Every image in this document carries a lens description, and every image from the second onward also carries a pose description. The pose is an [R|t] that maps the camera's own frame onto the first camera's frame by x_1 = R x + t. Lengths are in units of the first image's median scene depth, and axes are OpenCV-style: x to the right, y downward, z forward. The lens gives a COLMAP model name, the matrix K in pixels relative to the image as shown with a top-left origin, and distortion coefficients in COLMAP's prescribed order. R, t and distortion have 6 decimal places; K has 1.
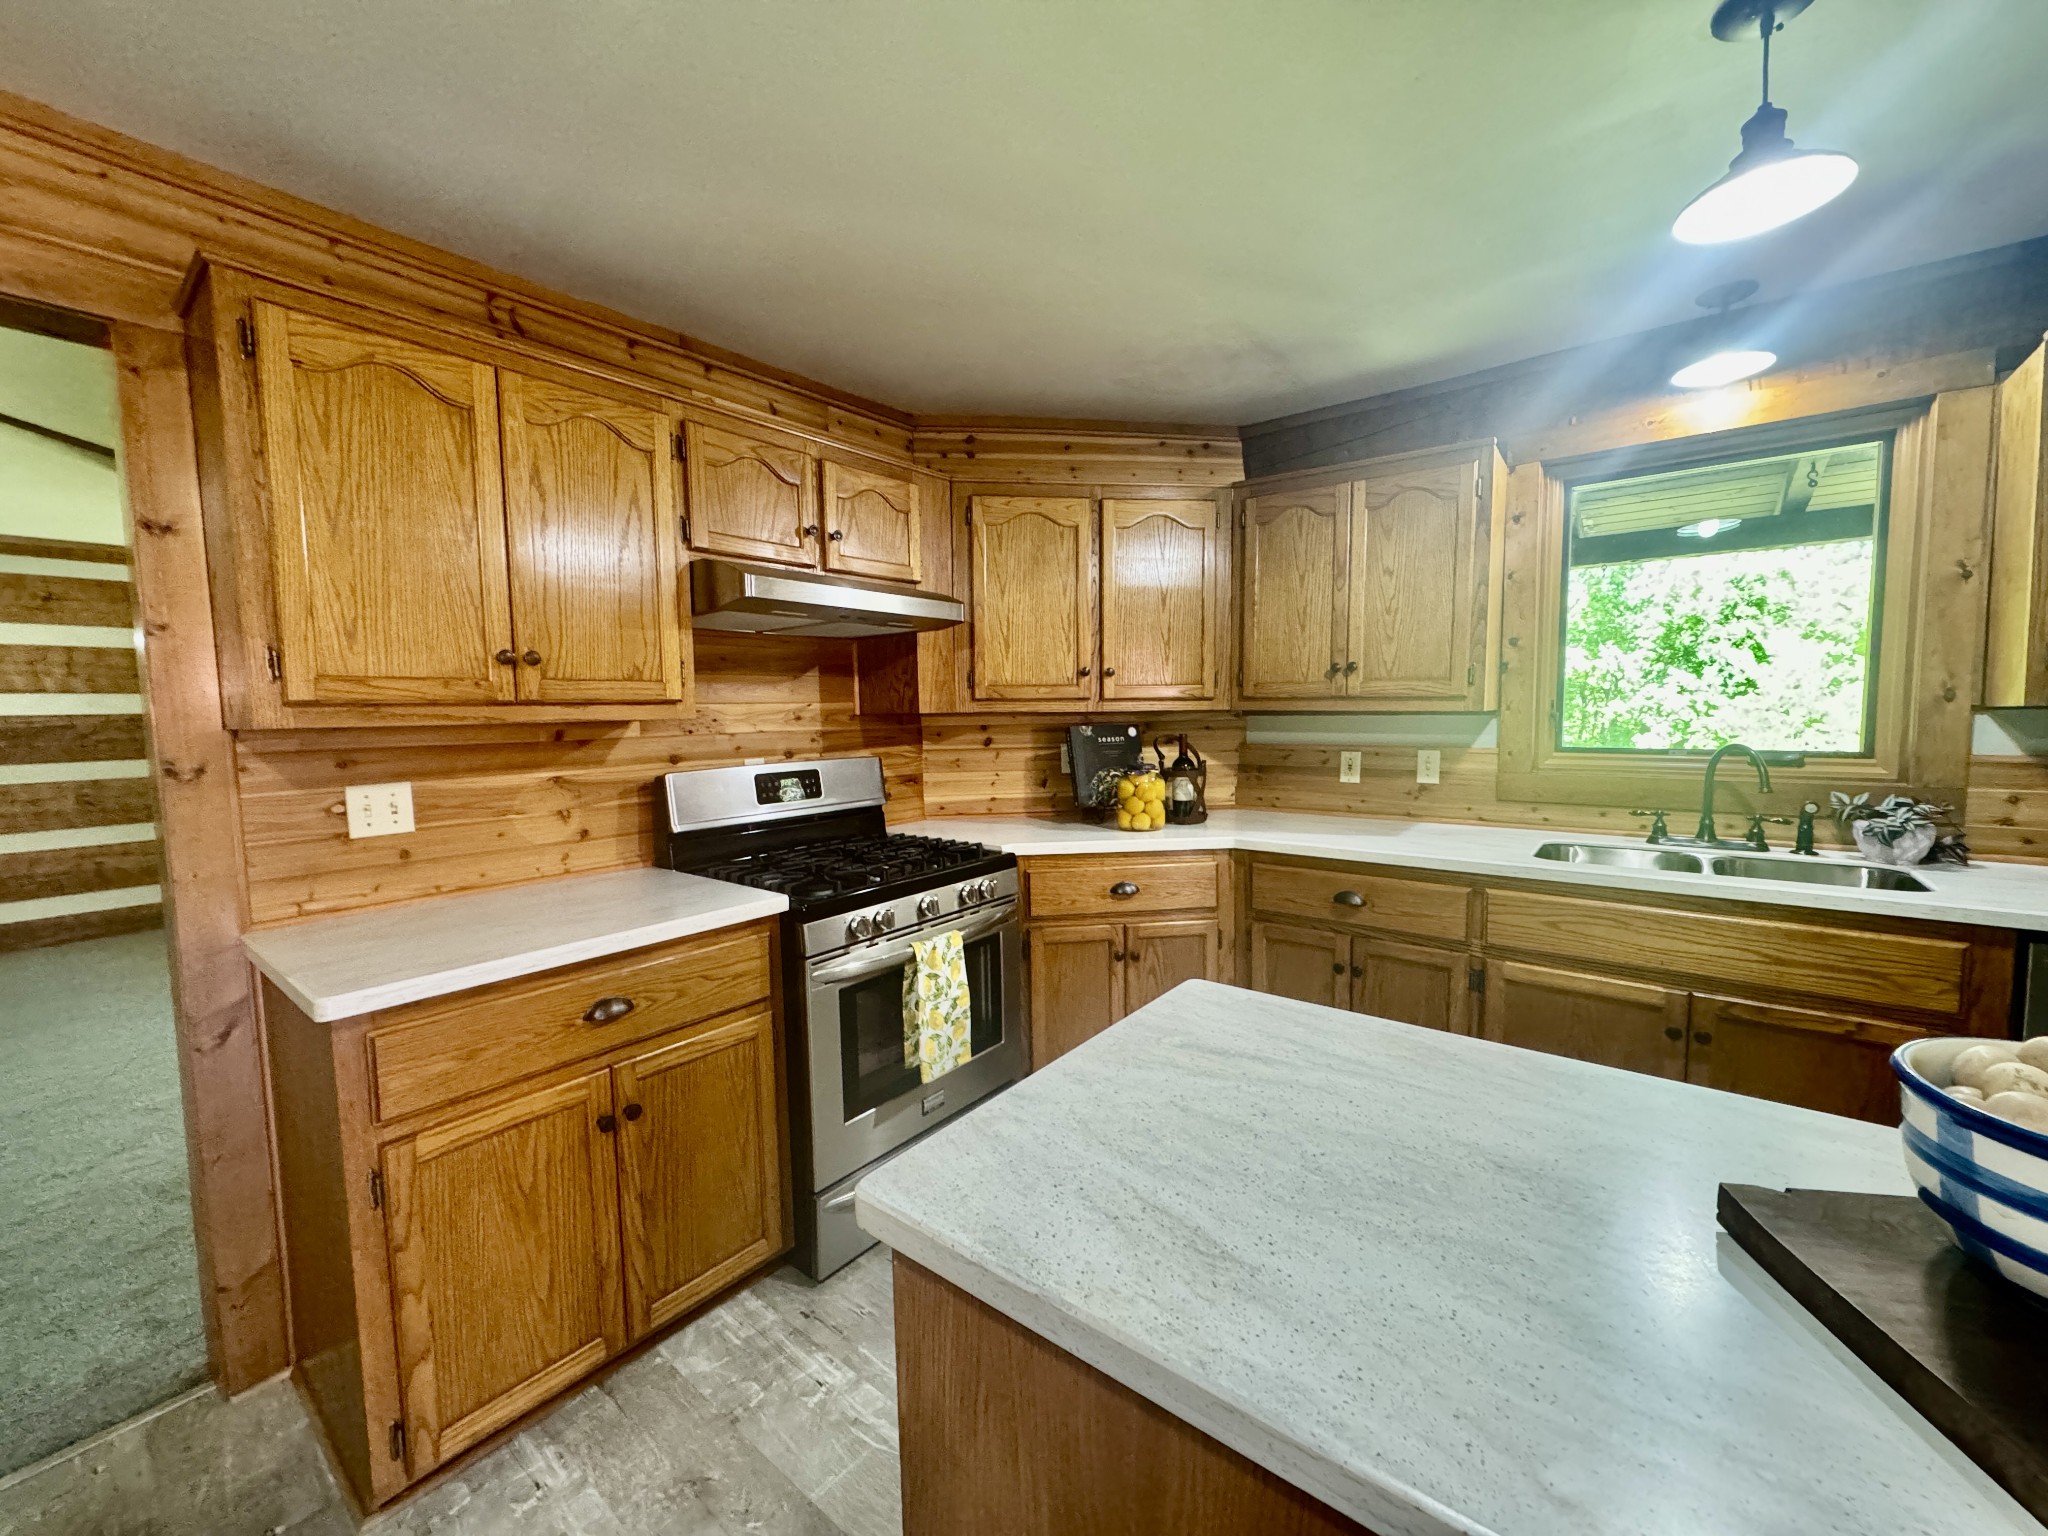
lens RADIAL K [[813.6, 0, 1021.3], [0, 813.6, 769.0], [0, 0, 1]] dist [-0.000649, -0.000408]
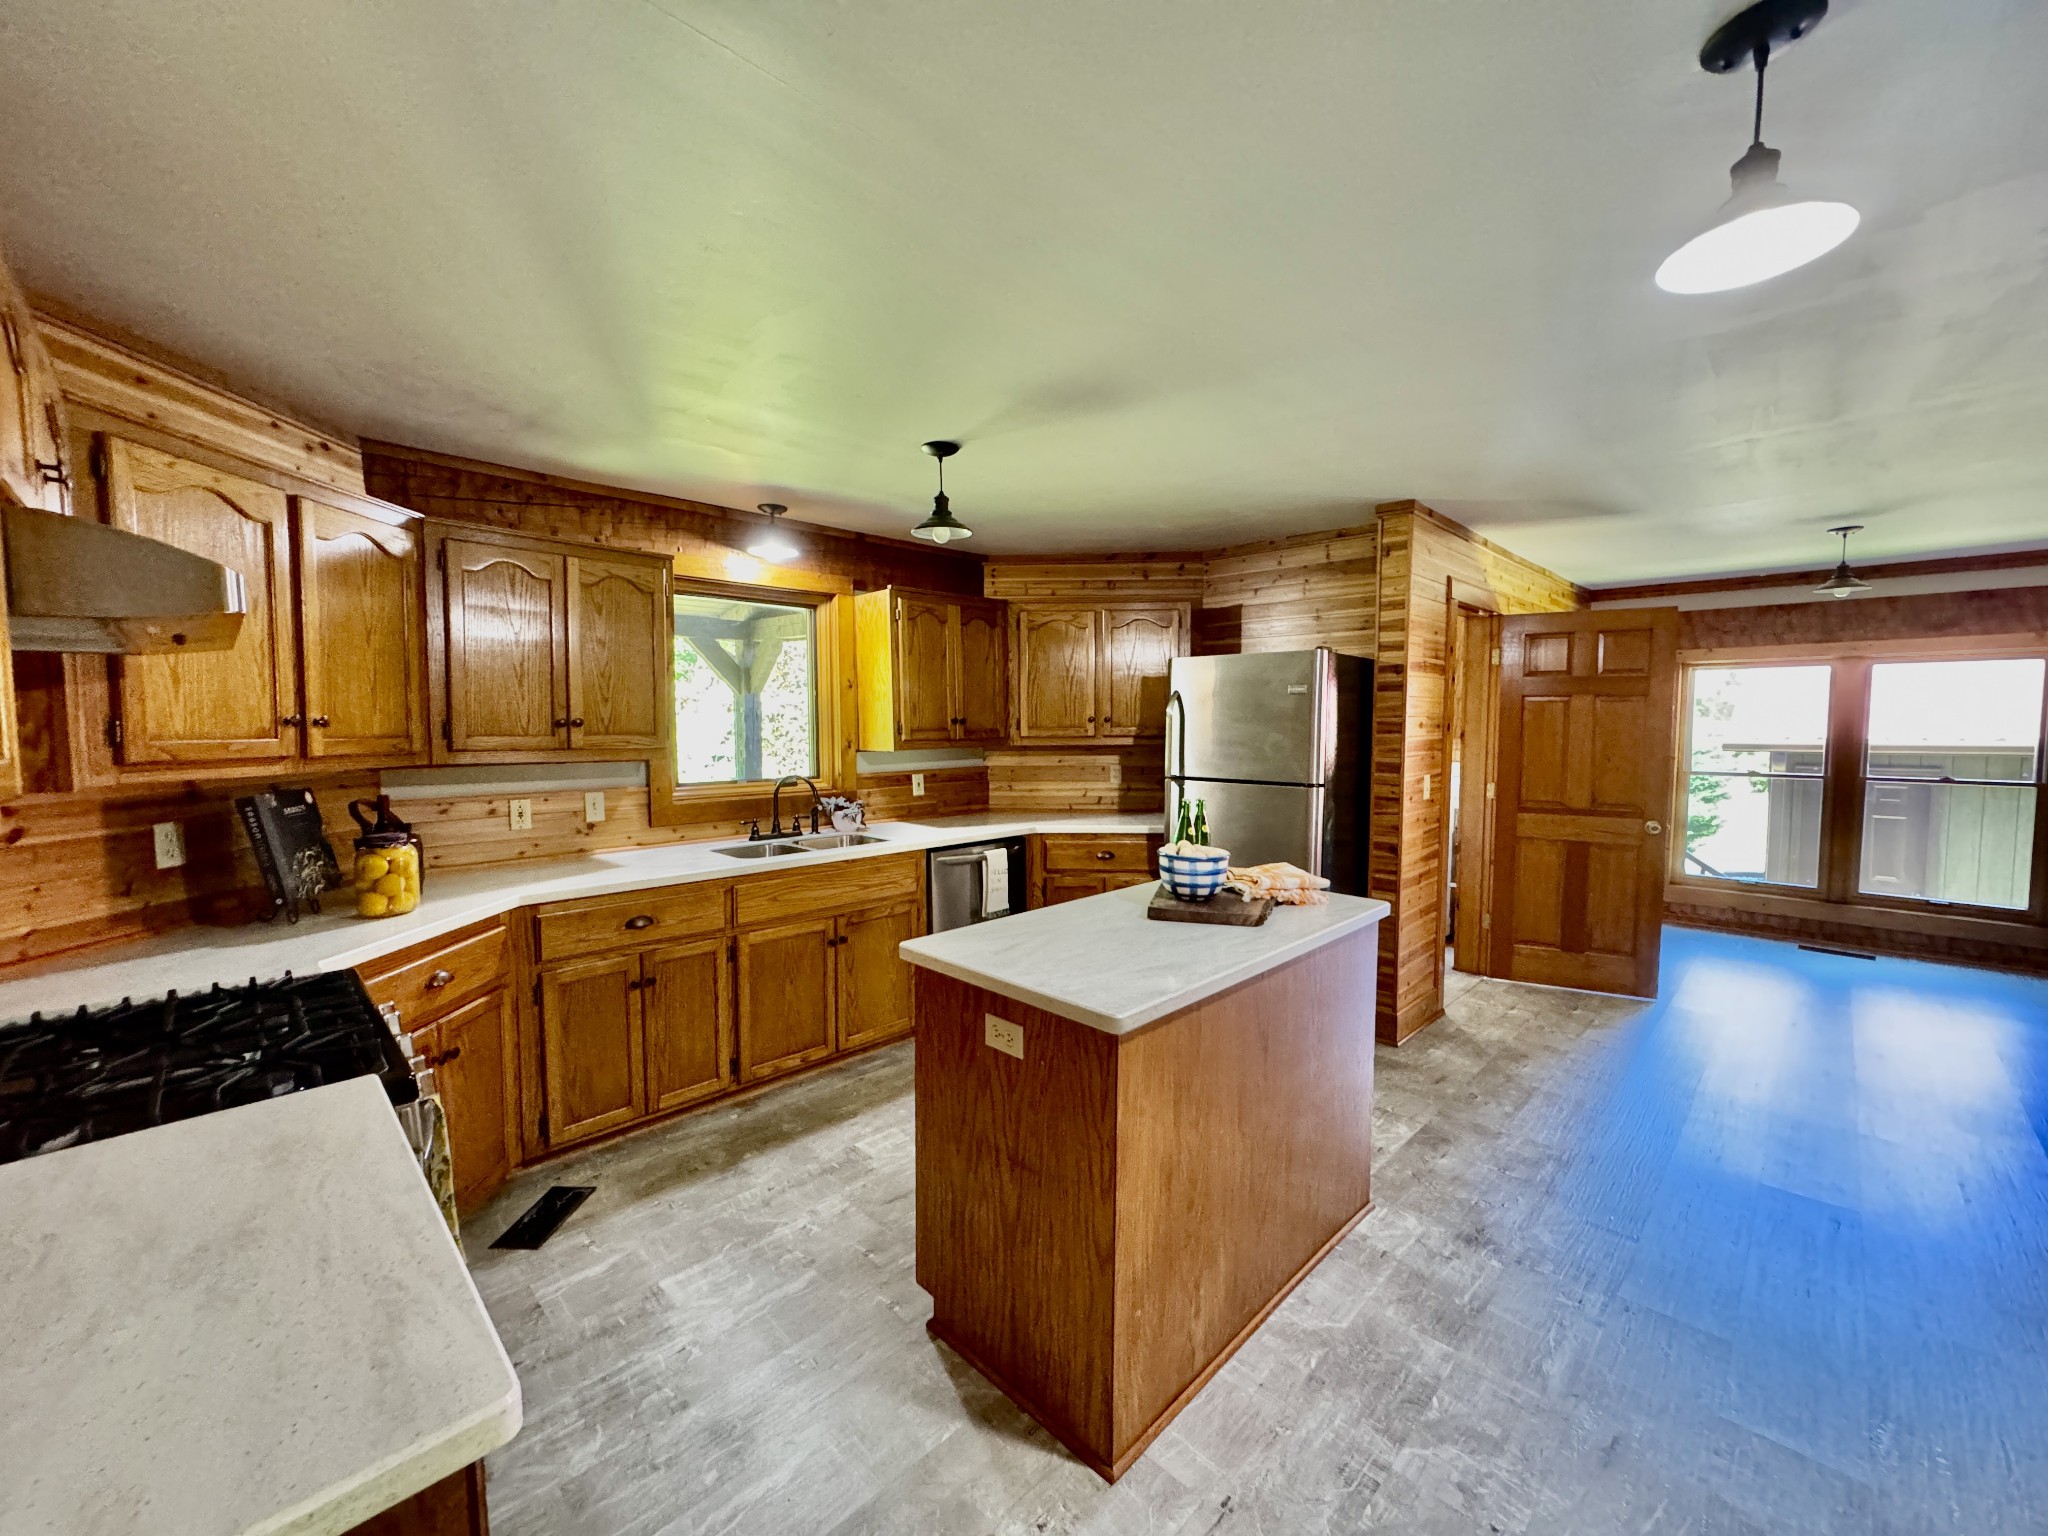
lens RADIAL K [[813.6, 0, 1023.8], [0, 813.6, 766.8], [0, 0, 1]] dist [-0.000649, -0.000408]
pose [[0.109426, -0.040708, 0.993161, -0.654238], [0.077639, 0.996459, 0.032289, -0.055799], [-0.990958, 0.073574, 0.112199, 0.284292]]
